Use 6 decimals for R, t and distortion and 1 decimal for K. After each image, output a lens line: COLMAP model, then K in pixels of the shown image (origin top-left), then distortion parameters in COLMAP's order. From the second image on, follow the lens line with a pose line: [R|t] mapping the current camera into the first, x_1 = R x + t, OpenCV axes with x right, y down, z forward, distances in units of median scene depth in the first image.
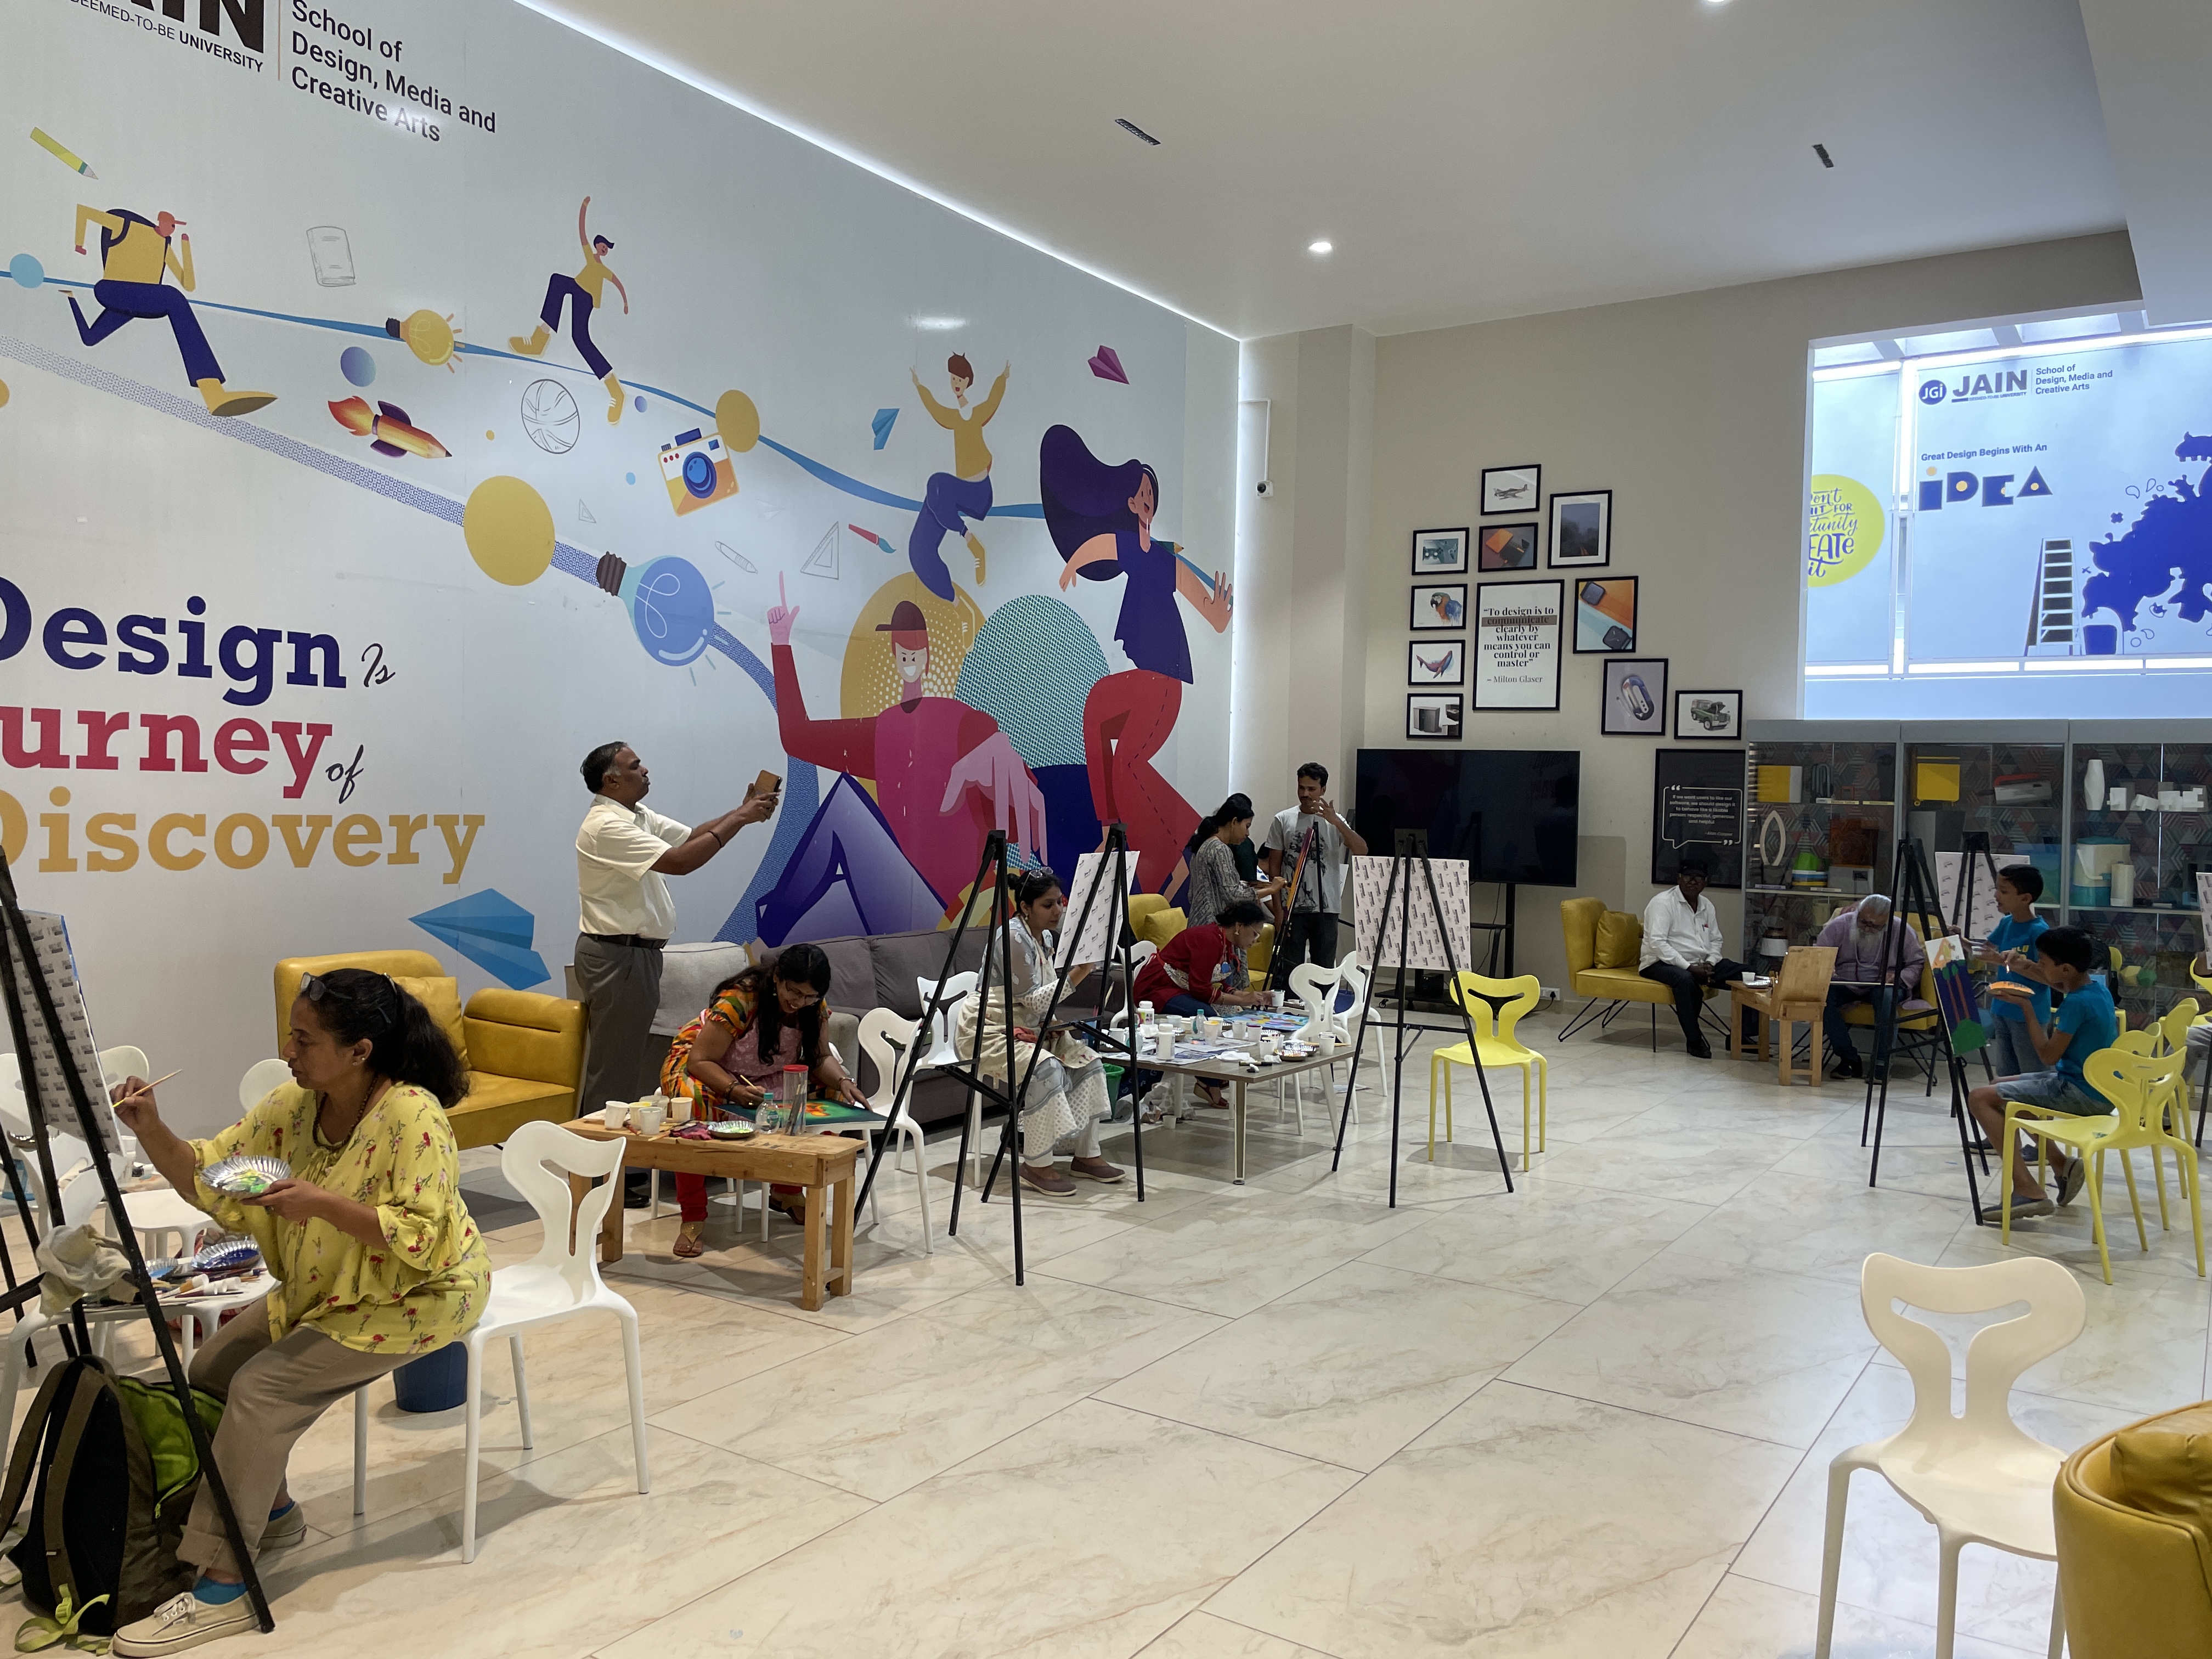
lens RADIAL K [[1690.3, 0, 1089.0], [0, 1690.3, 813.8], [0, 0, 1]] dist [0.100979, -0.130180]
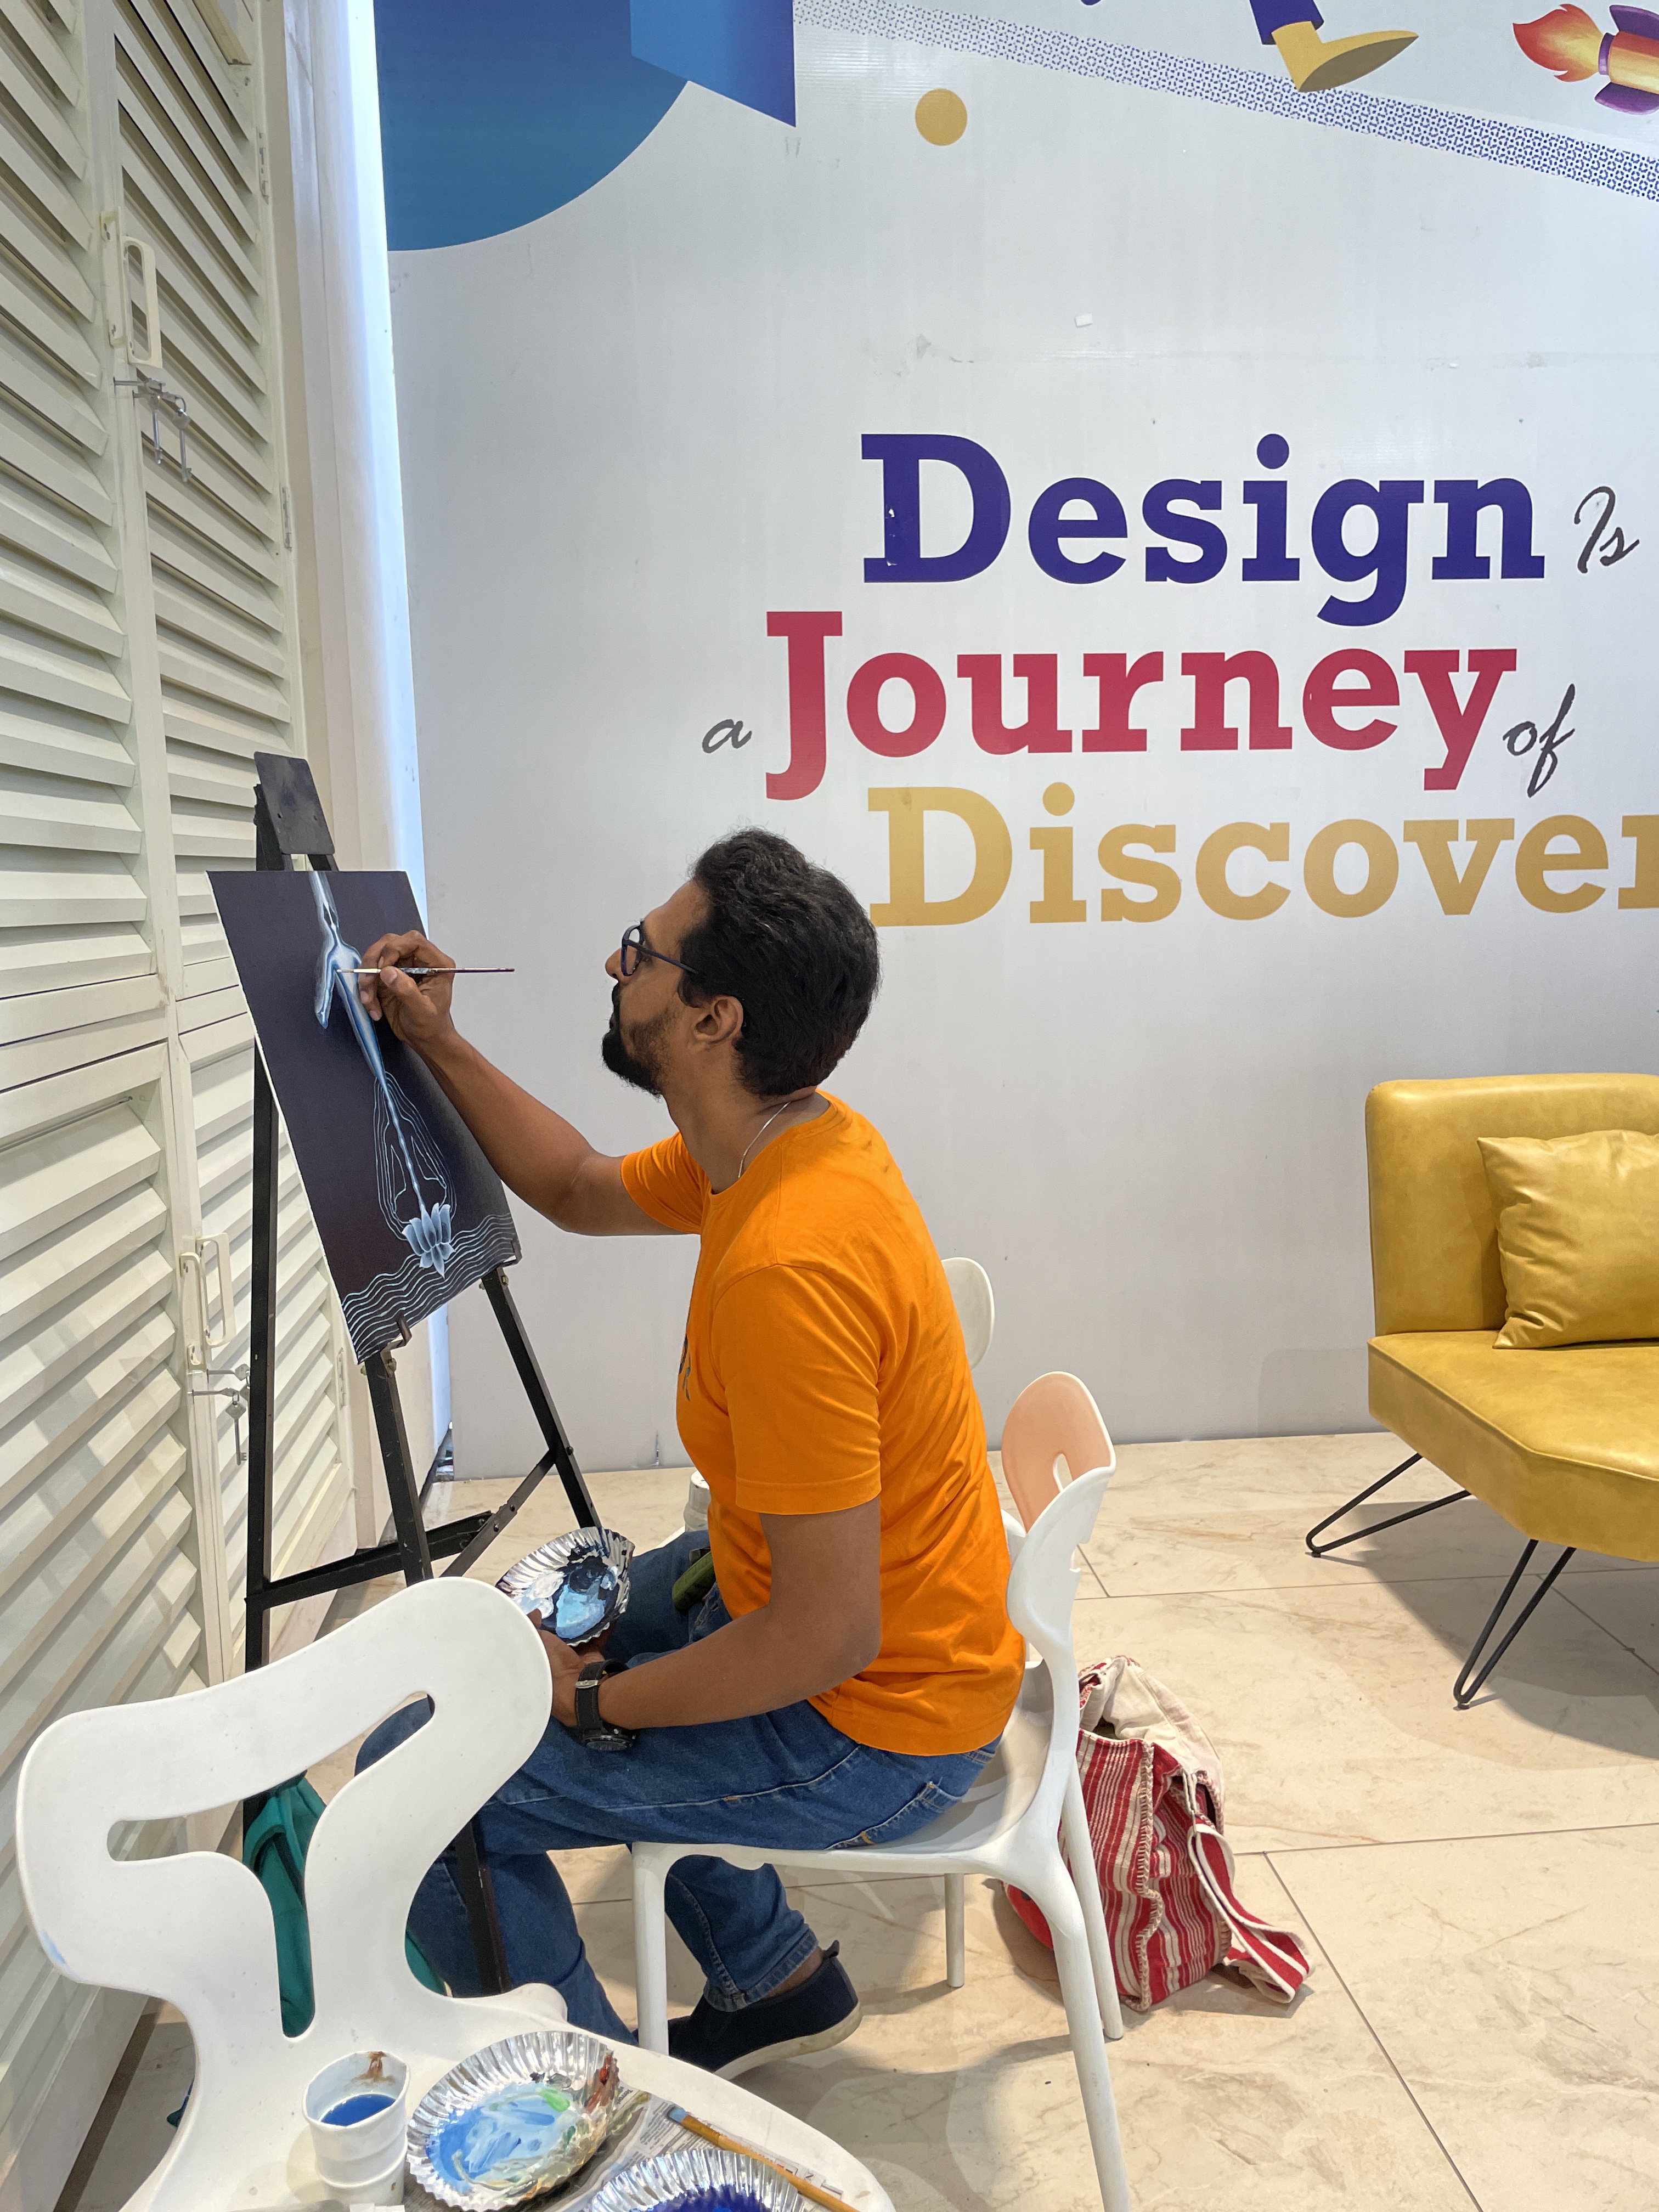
lens RADIAL K [[1690.3, 0, 851.5], [0, 1690.3, 1054.8], [0, 0, 1]] dist [0.100979, -0.130180]
pose [[0.642157, 0.035694, -0.765742, -0.138999], [0.024145, 0.997478, 0.066744, 0.030183], [0.766193, -0.061349, 0.639676, 0.429841]]
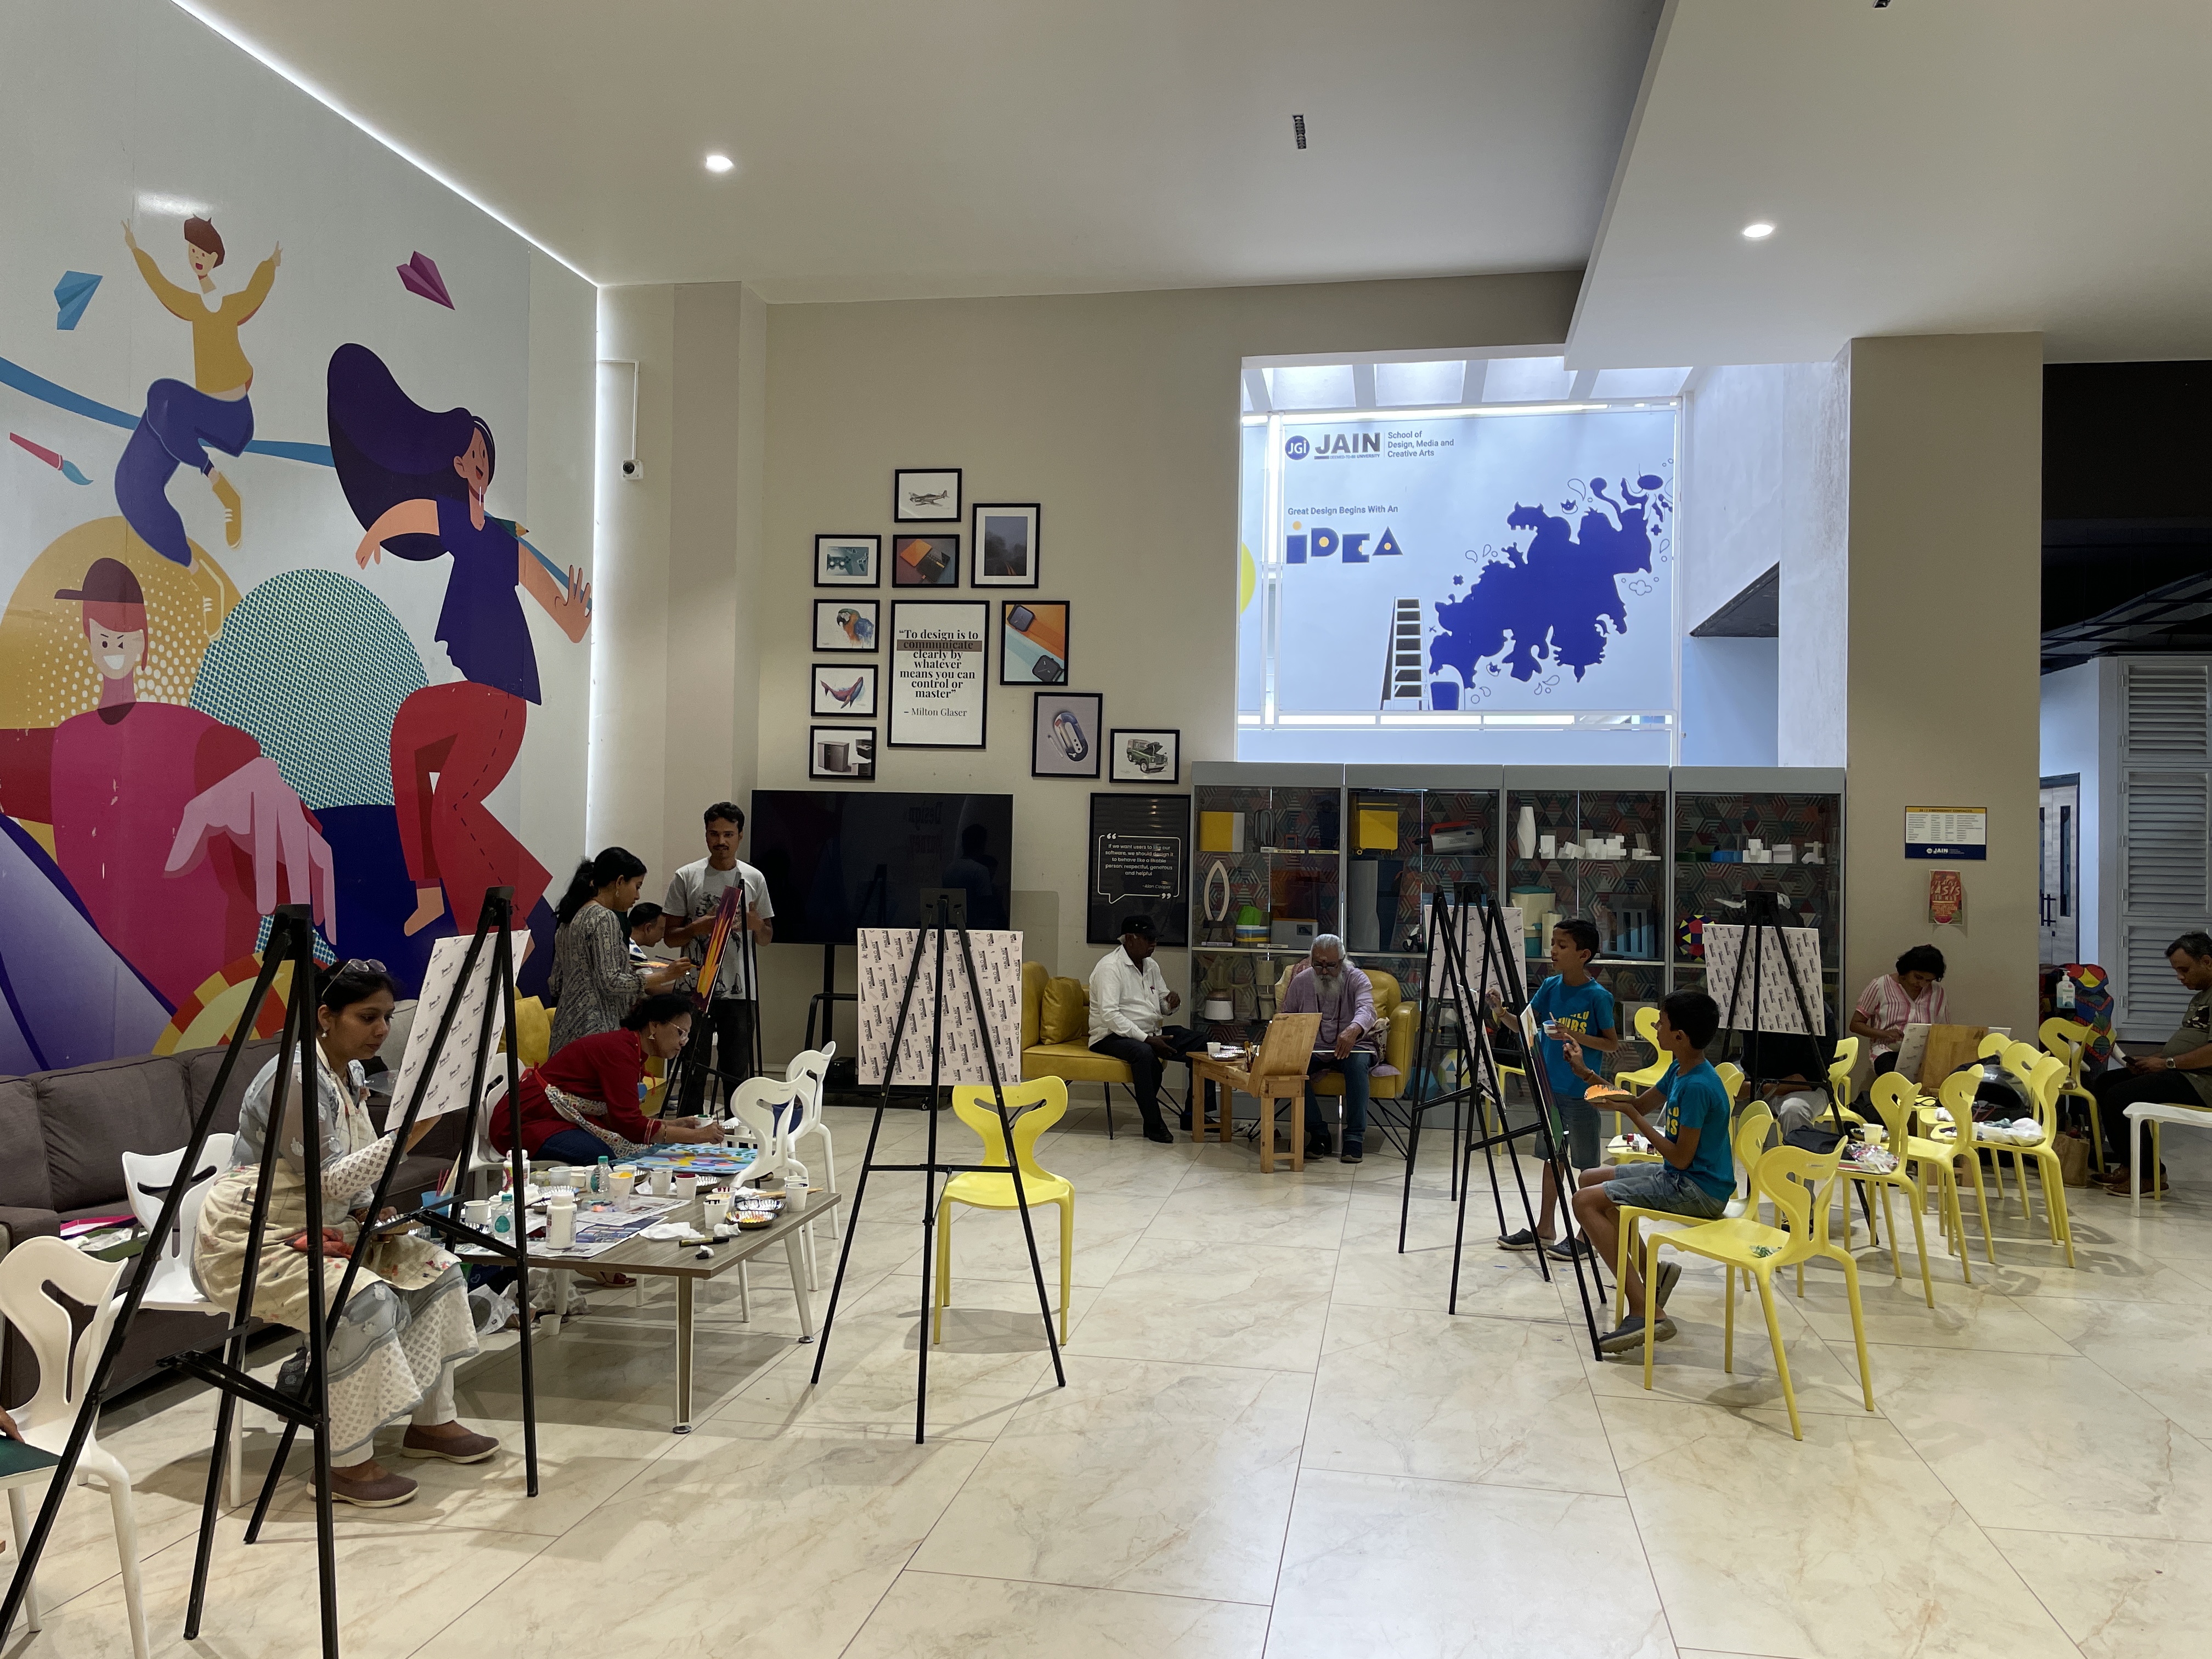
lens RADIAL K [[1690.3, 0, 1118.1], [0, 1690.3, 809.8], [0, 0, 1]] dist [0.100979, -0.130180]
pose [[0.913187, 0.005548, 0.407504, -0.026030], [0.008397, 0.999439, -0.032423, -0.000559], [-0.407455, 0.033030, 0.912628, 0.271707]]
